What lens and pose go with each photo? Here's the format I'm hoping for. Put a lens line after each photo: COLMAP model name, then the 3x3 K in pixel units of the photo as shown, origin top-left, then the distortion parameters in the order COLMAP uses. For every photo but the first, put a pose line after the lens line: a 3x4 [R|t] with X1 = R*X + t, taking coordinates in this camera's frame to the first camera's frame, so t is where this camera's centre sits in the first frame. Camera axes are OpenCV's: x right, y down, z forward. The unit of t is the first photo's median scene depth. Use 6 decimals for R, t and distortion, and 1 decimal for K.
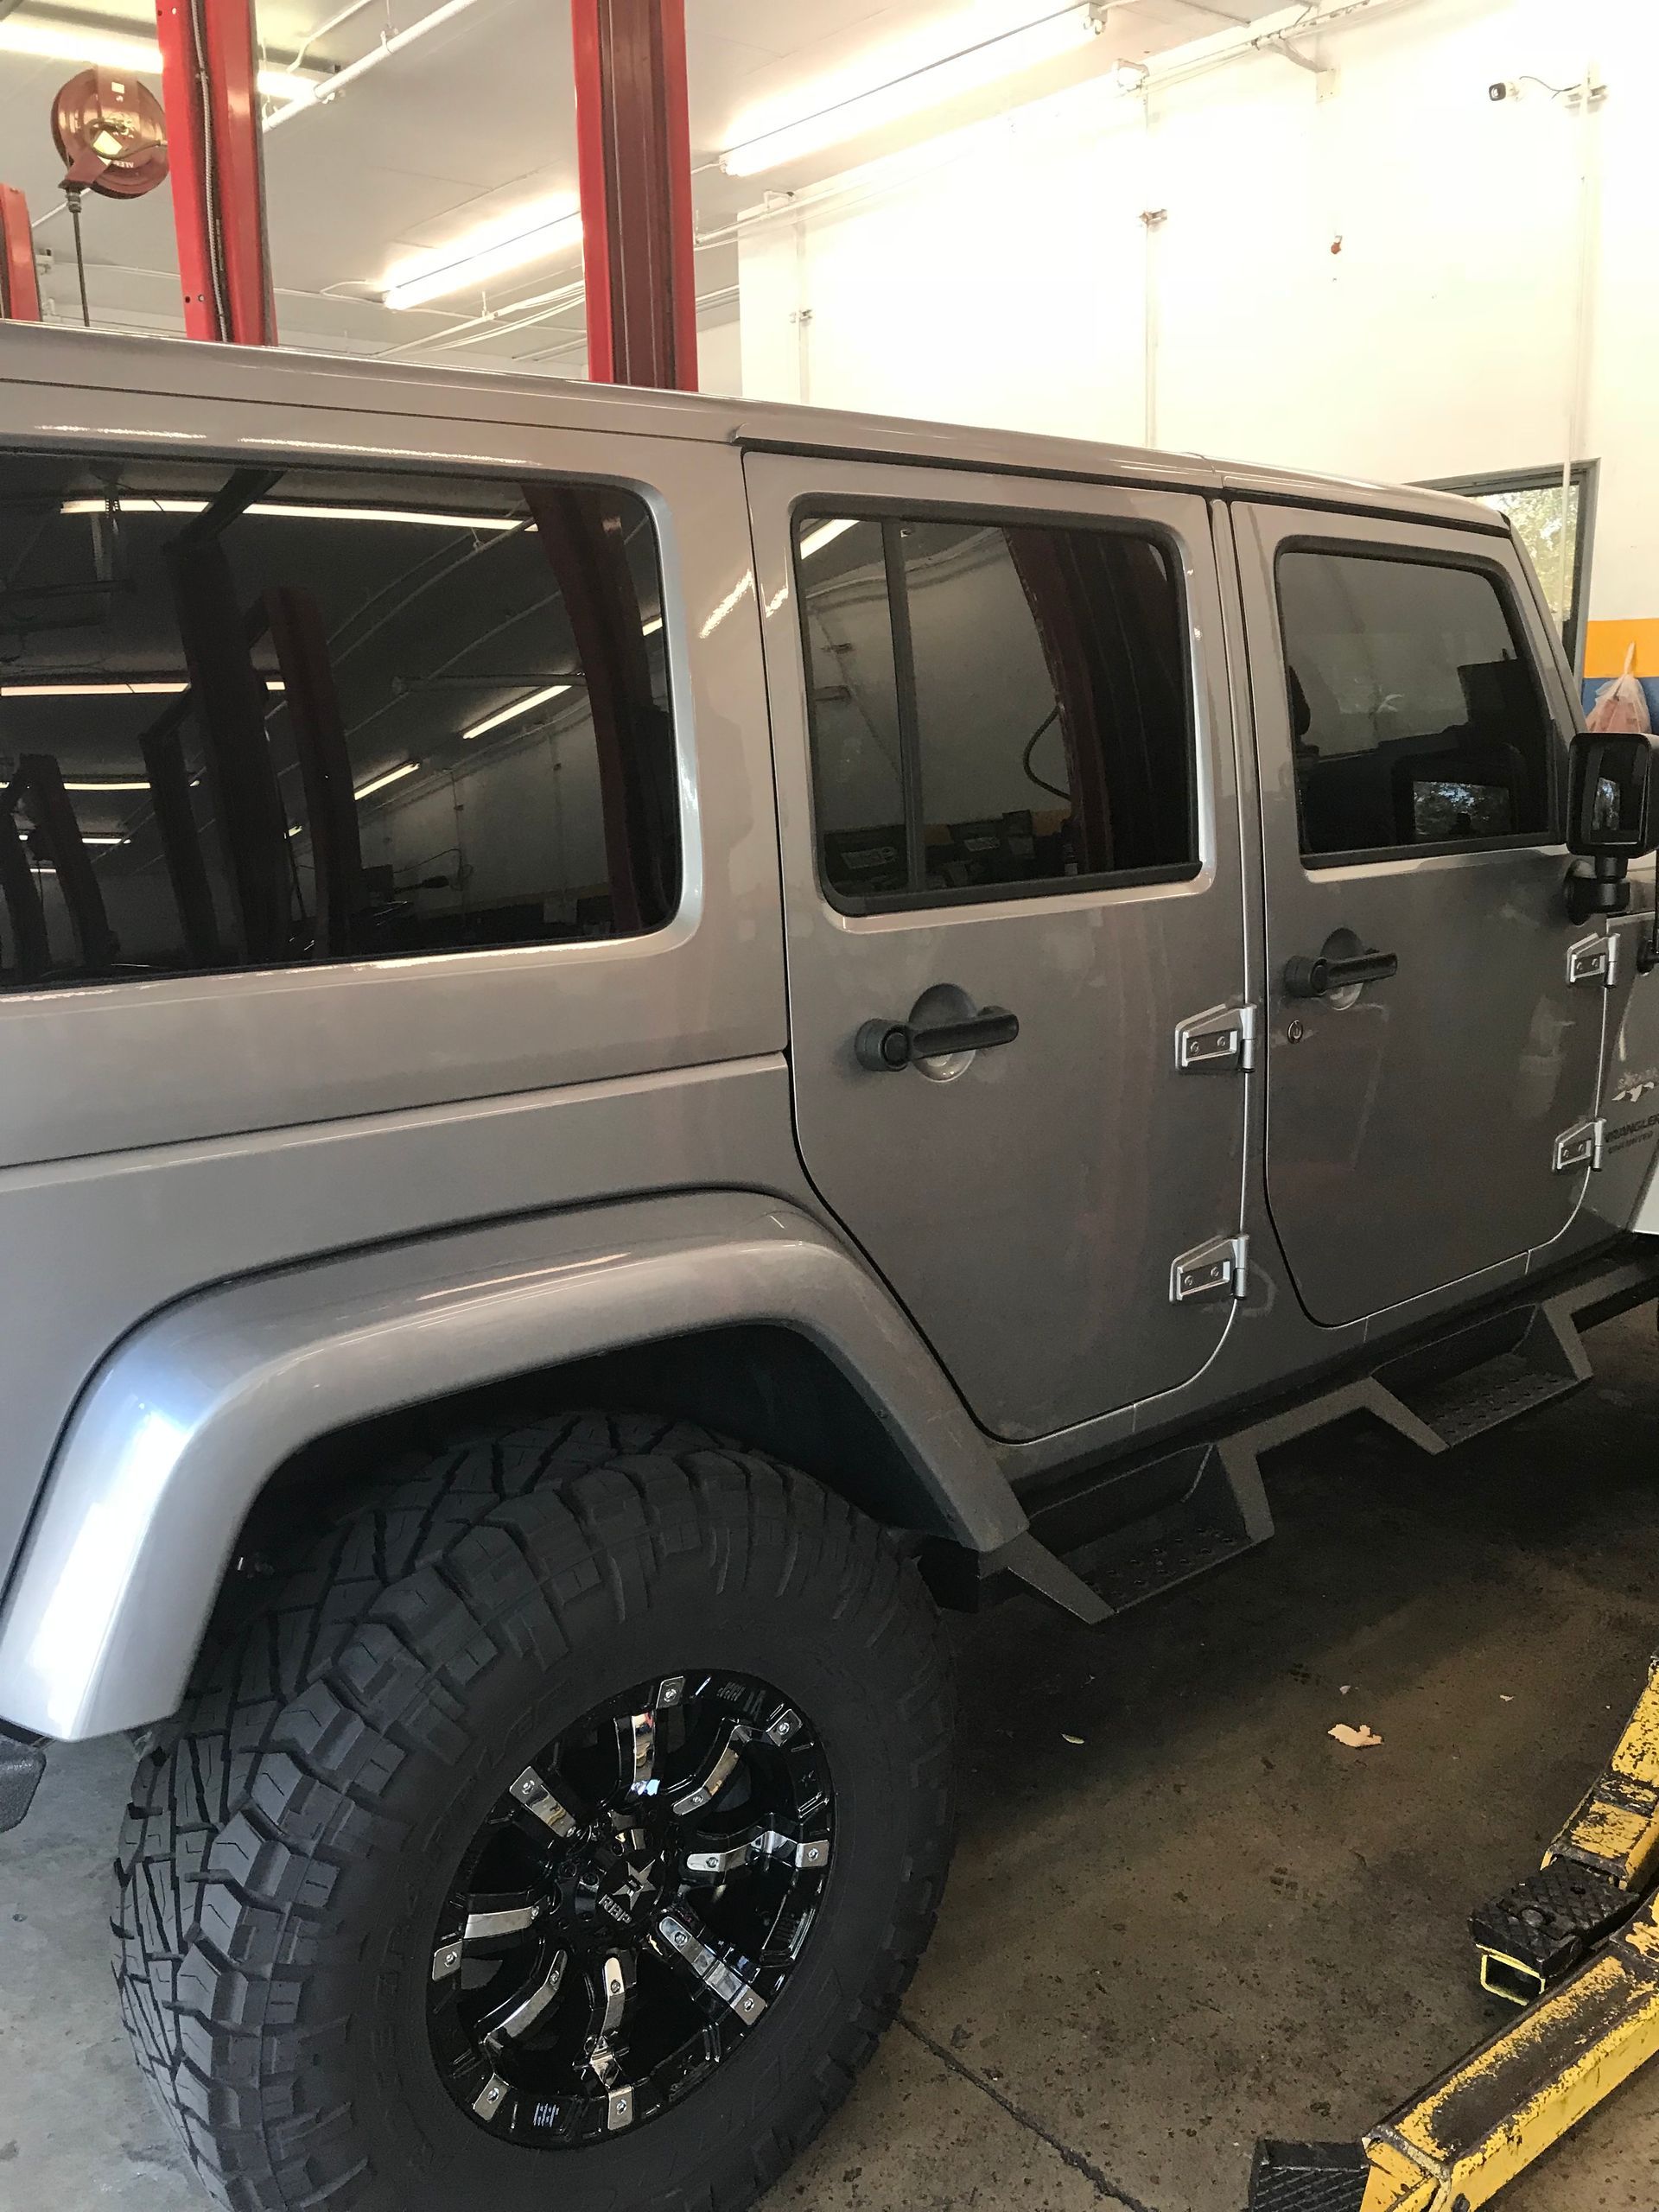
lens RADIAL K [[1791.1, 0, 830.6], [0, 1791.1, 1108.6], [0, 0, 1]] dist [0.034447, -0.043671]
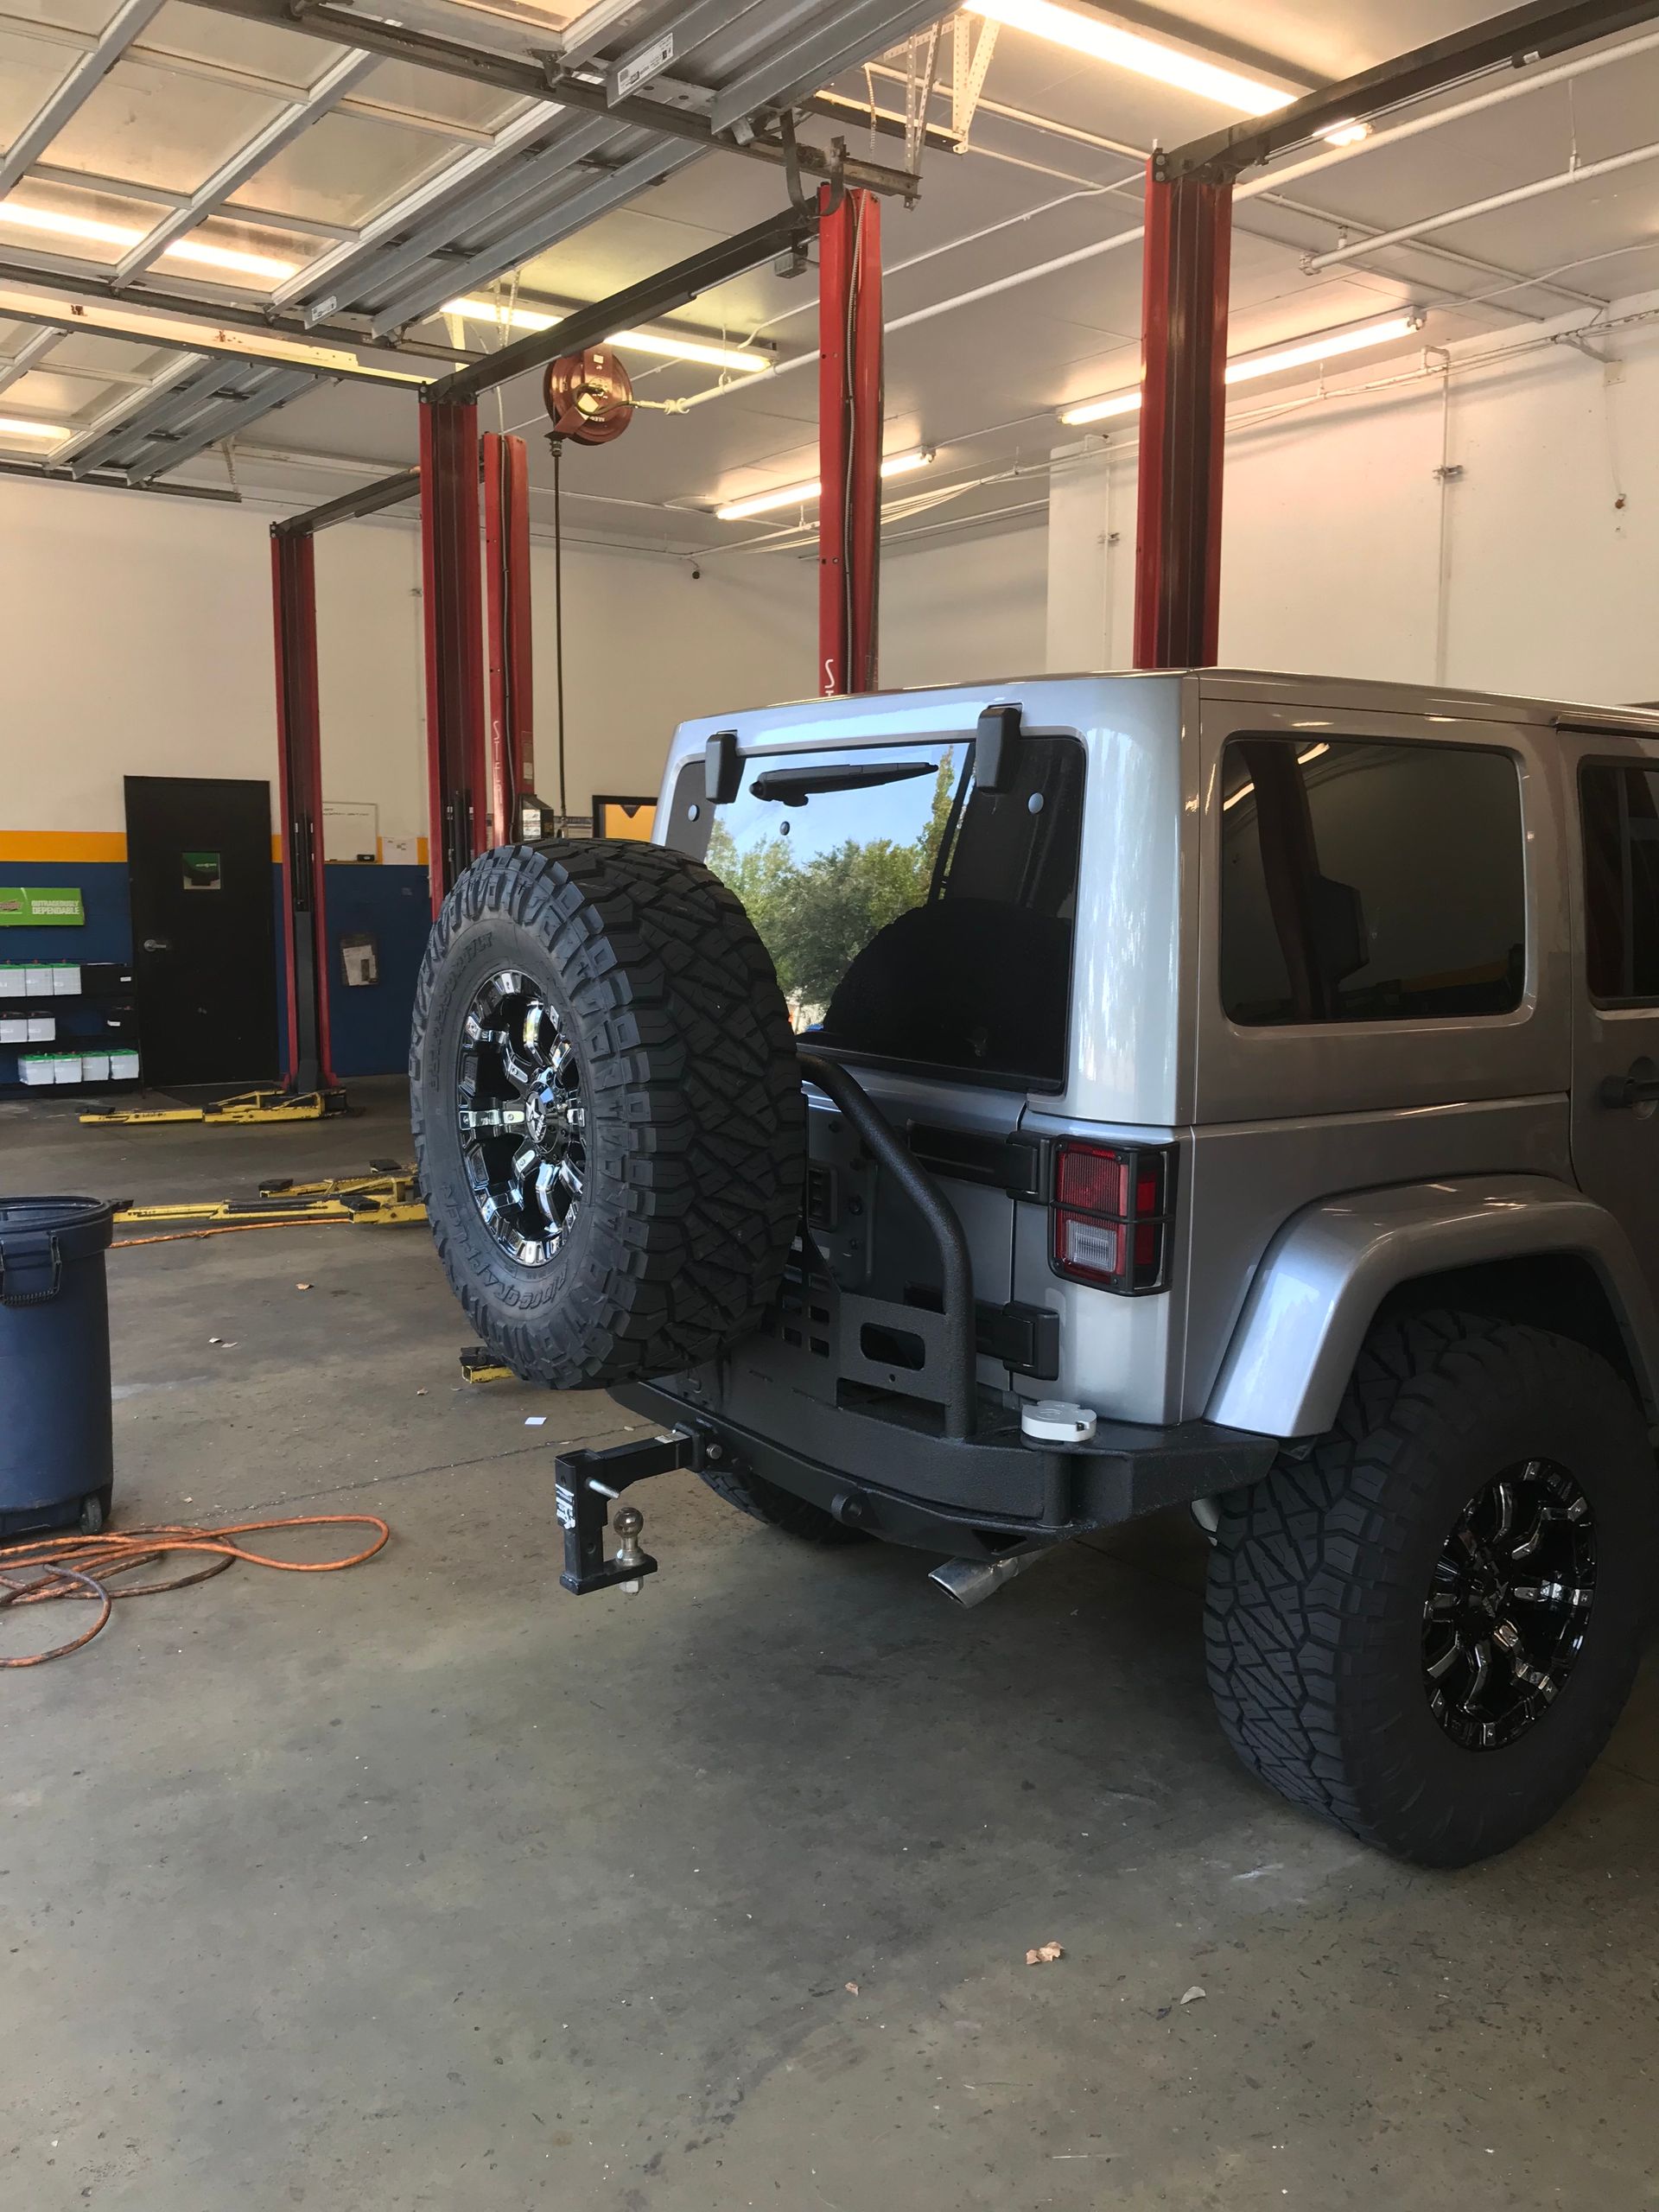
lens RADIAL K [[1791.1, 0, 830.8], [0, 1791.1, 1107.8], [0, 0, 1]] dist [0.034447, -0.043671]
pose [[0.998208, 0.032706, -0.050106, -0.171485], [-0.036781, 0.995897, -0.082680, 0.039932], [0.047196, 0.084375, 0.995316, -0.182254]]
